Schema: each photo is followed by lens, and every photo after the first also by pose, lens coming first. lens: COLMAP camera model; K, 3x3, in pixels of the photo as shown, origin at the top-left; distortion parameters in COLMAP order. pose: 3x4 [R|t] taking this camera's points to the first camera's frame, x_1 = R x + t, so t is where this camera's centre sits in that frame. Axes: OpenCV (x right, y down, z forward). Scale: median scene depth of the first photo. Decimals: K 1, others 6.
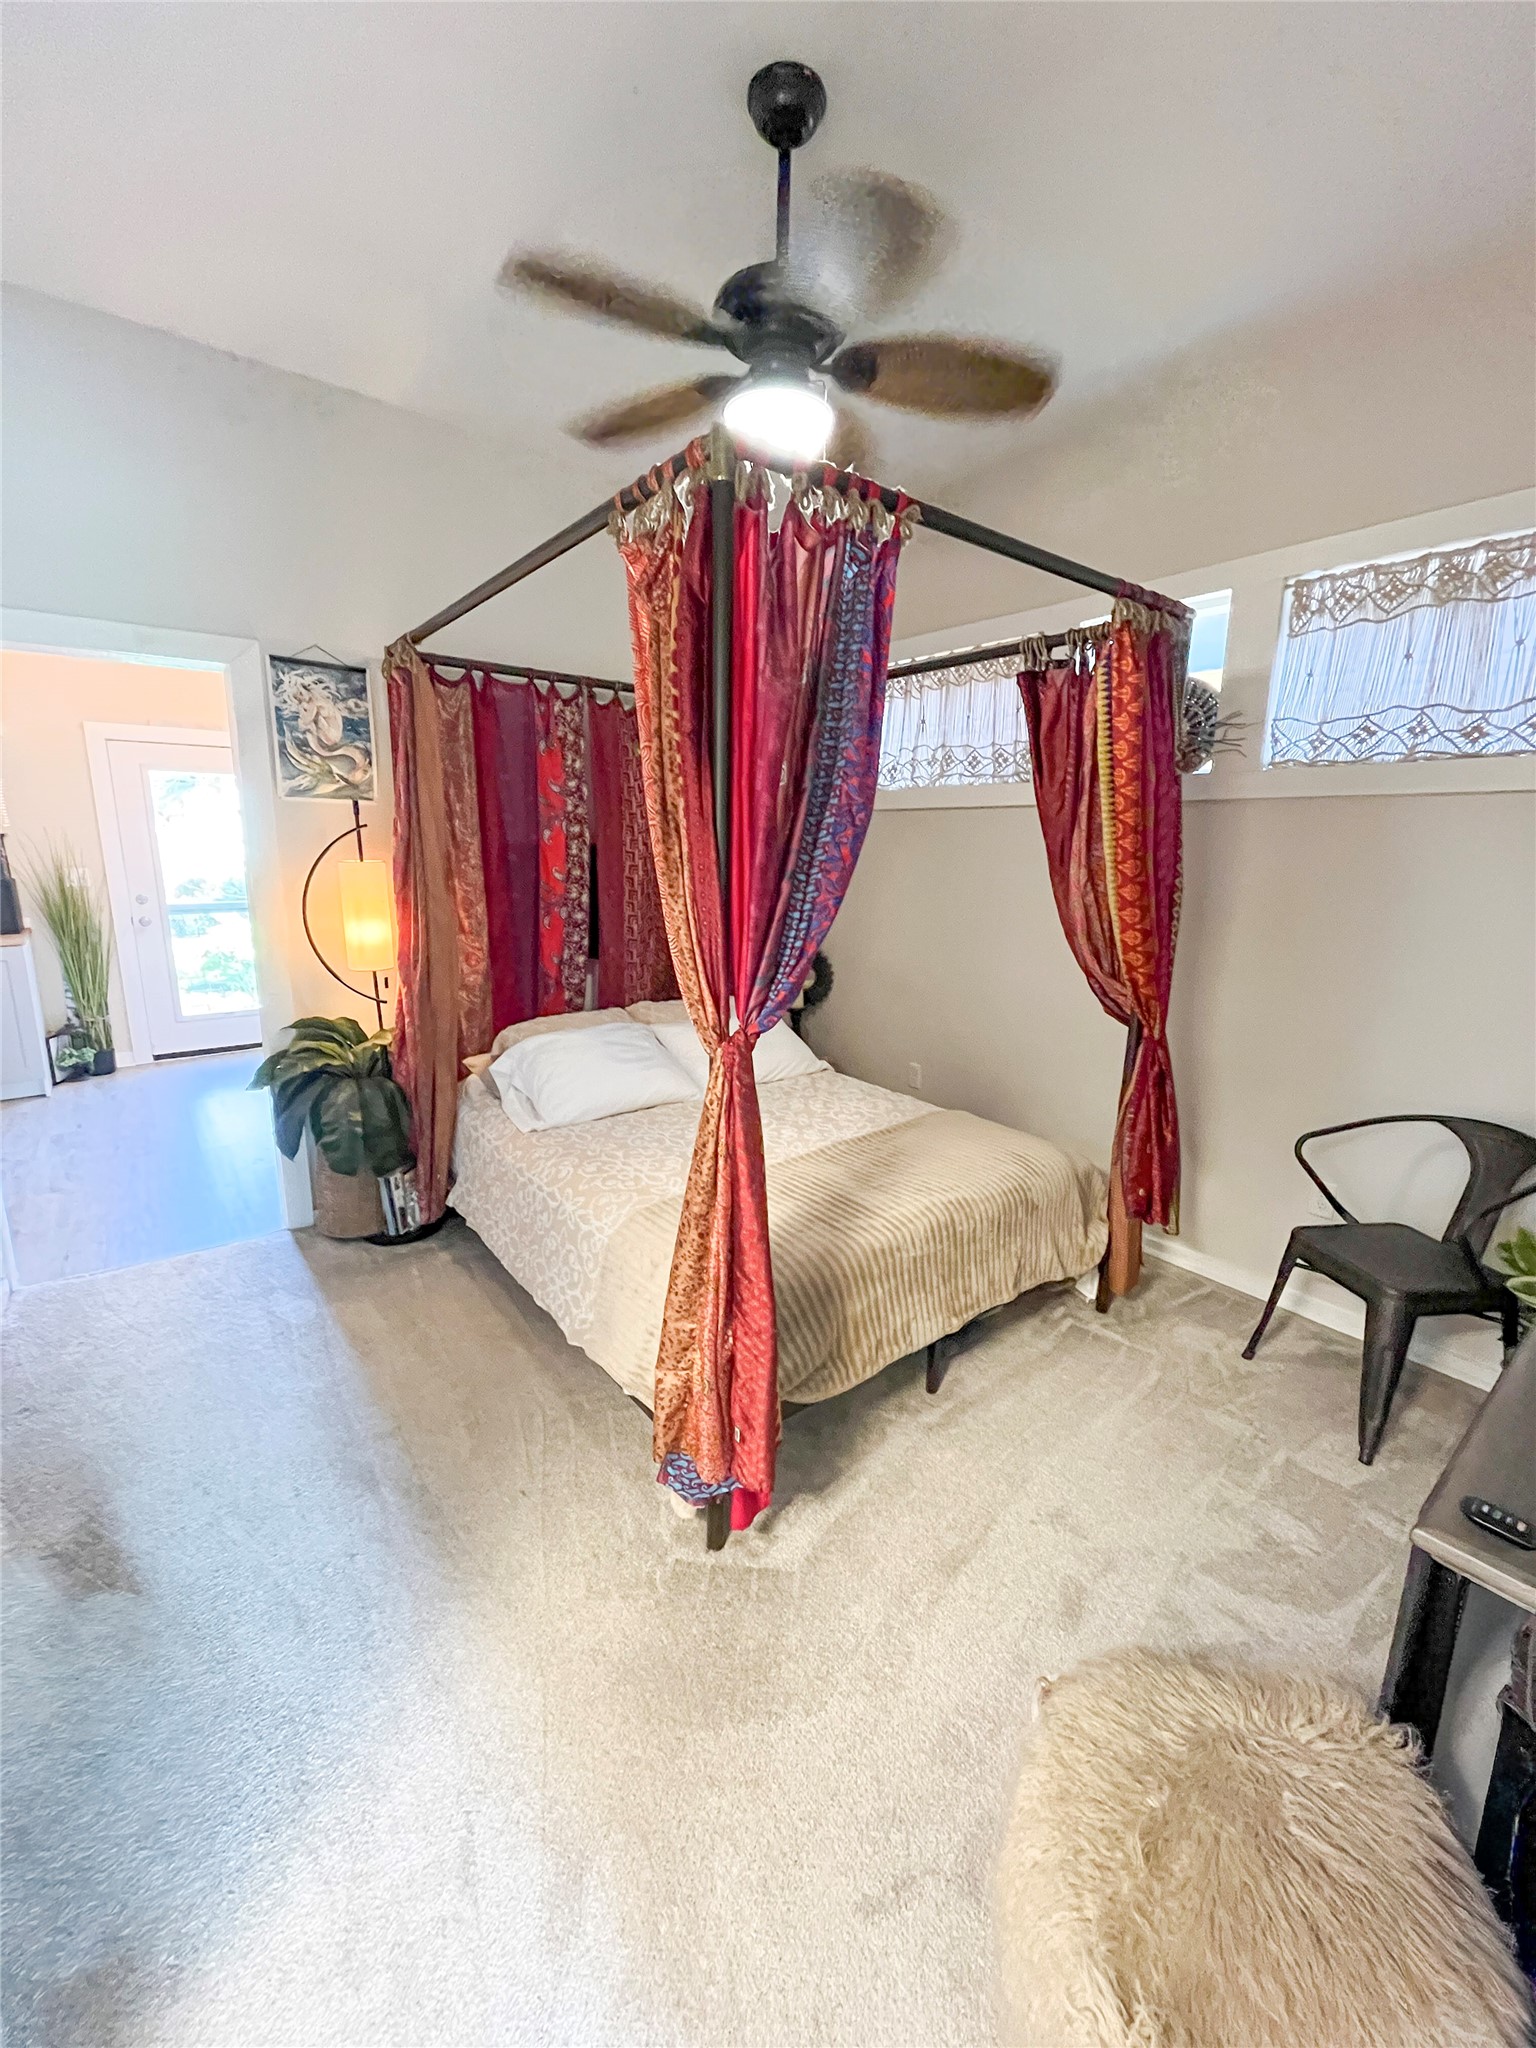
lens RADIAL K [[824.6, 0, 768.9], [0, 824.6, 1018.6], [0, 0, 1]] dist [-0.003568, -0.000125]
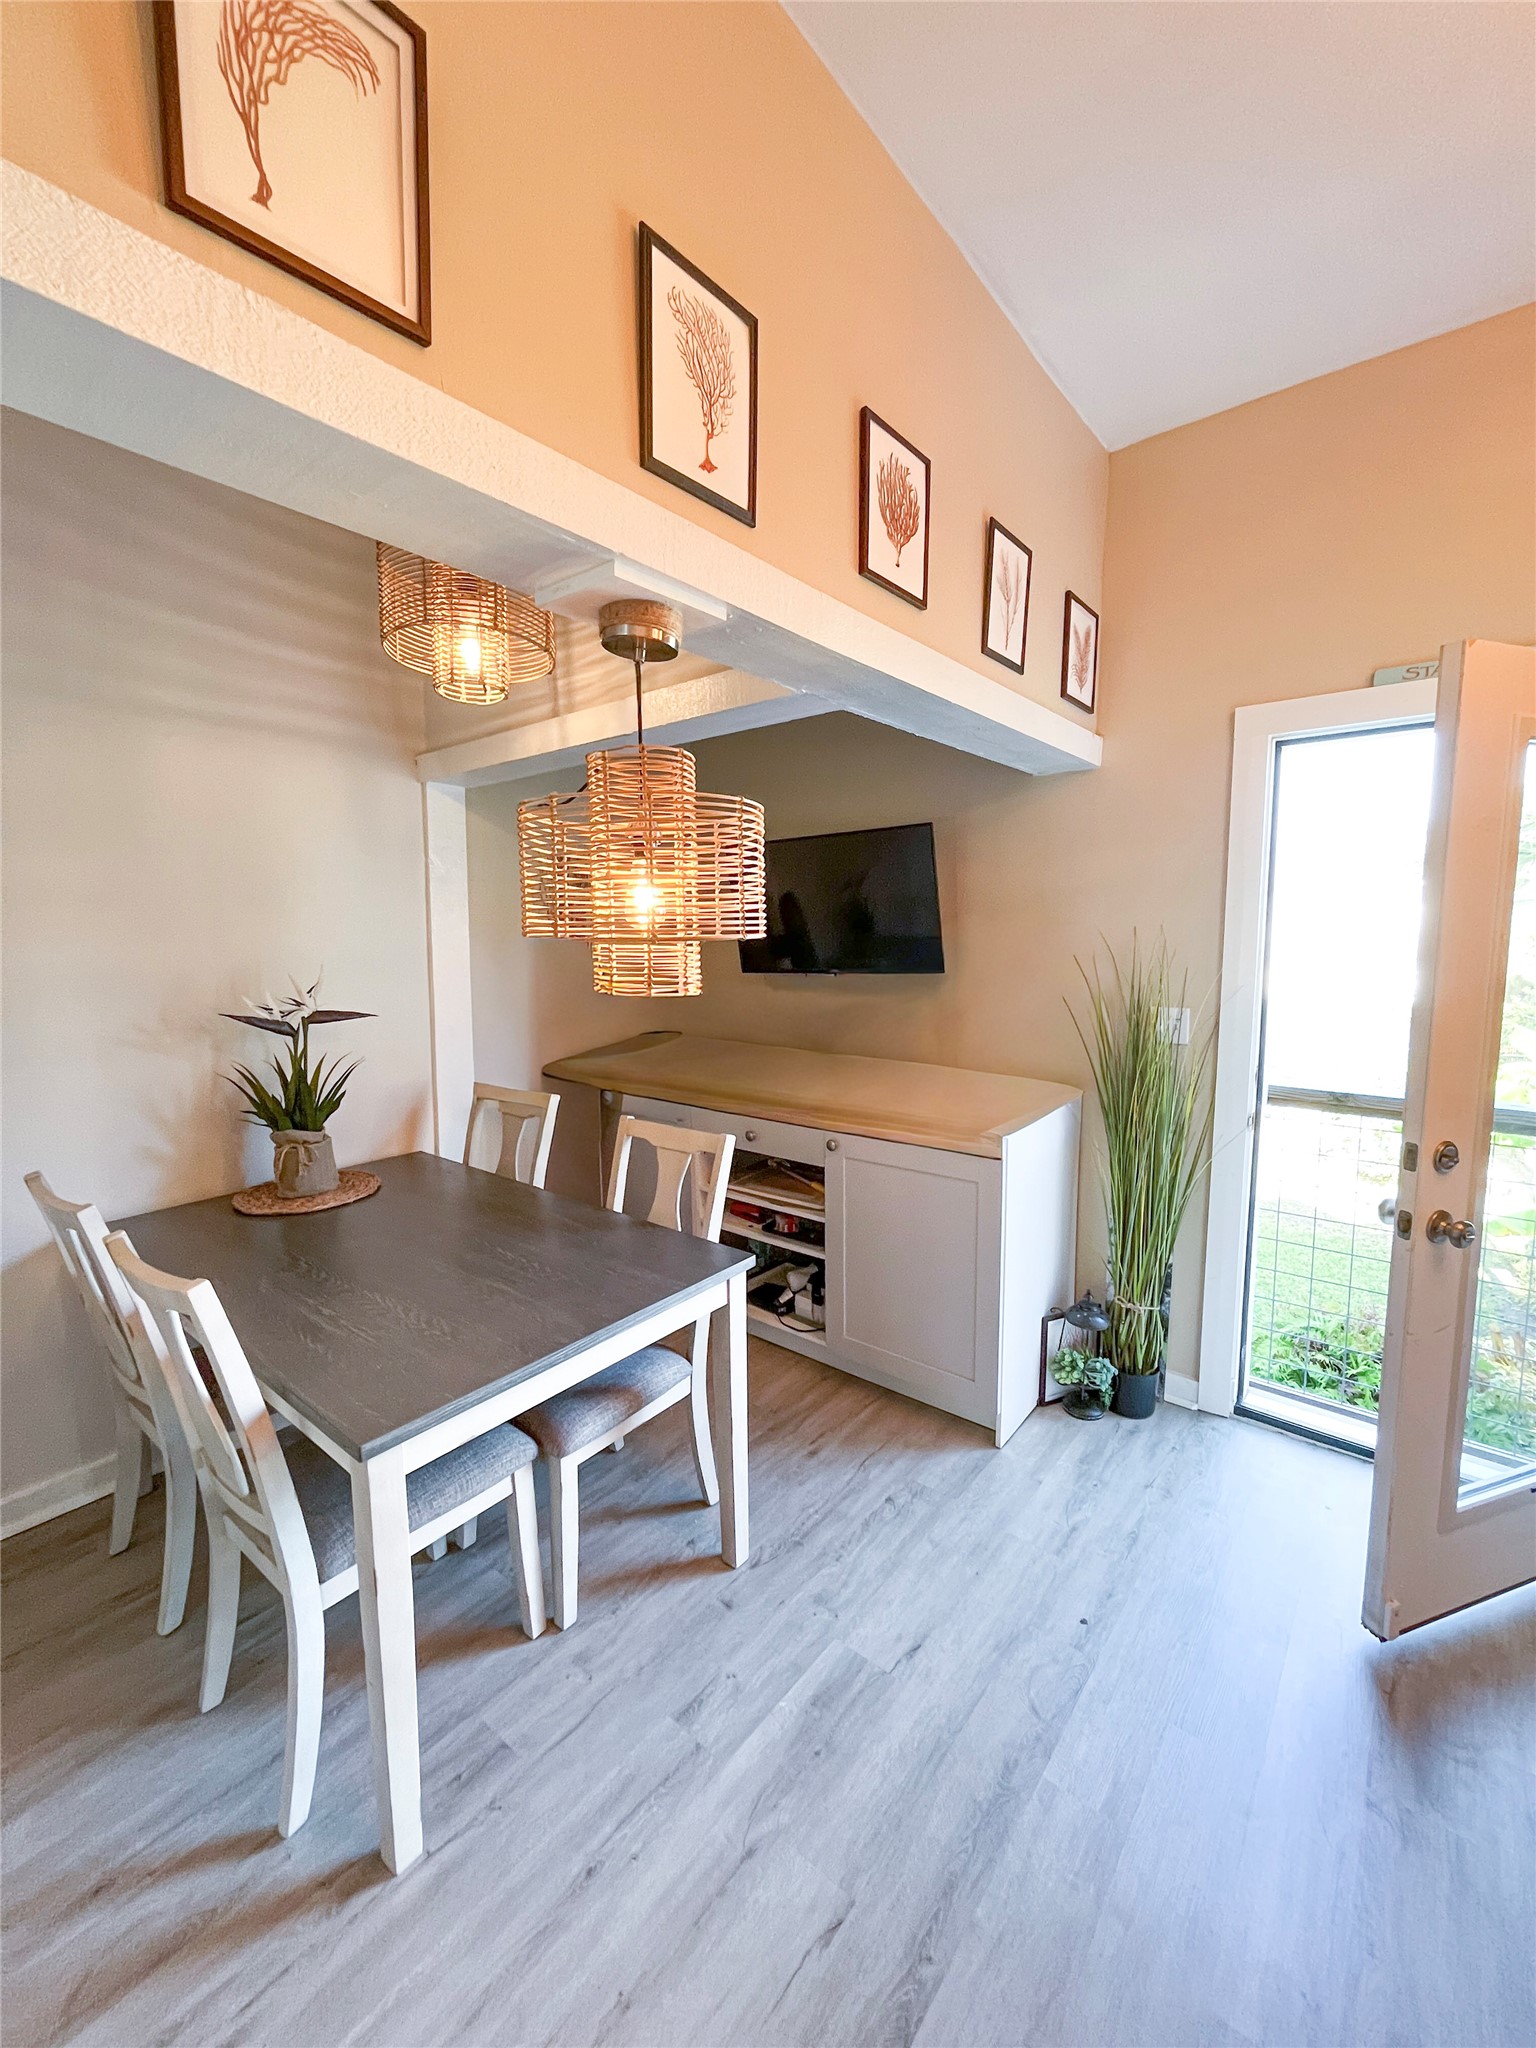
lens RADIAL K [[824.6, 0, 767.9], [0, 824.6, 1018.8], [0, 0, 1]] dist [-0.003568, -0.000125]
pose [[0.217981, 0.090794, -0.971721, -0.419356], [-0.194133, 0.979800, 0.048000, -0.147836], [0.956450, 0.178180, 0.231204, 0.666058]]
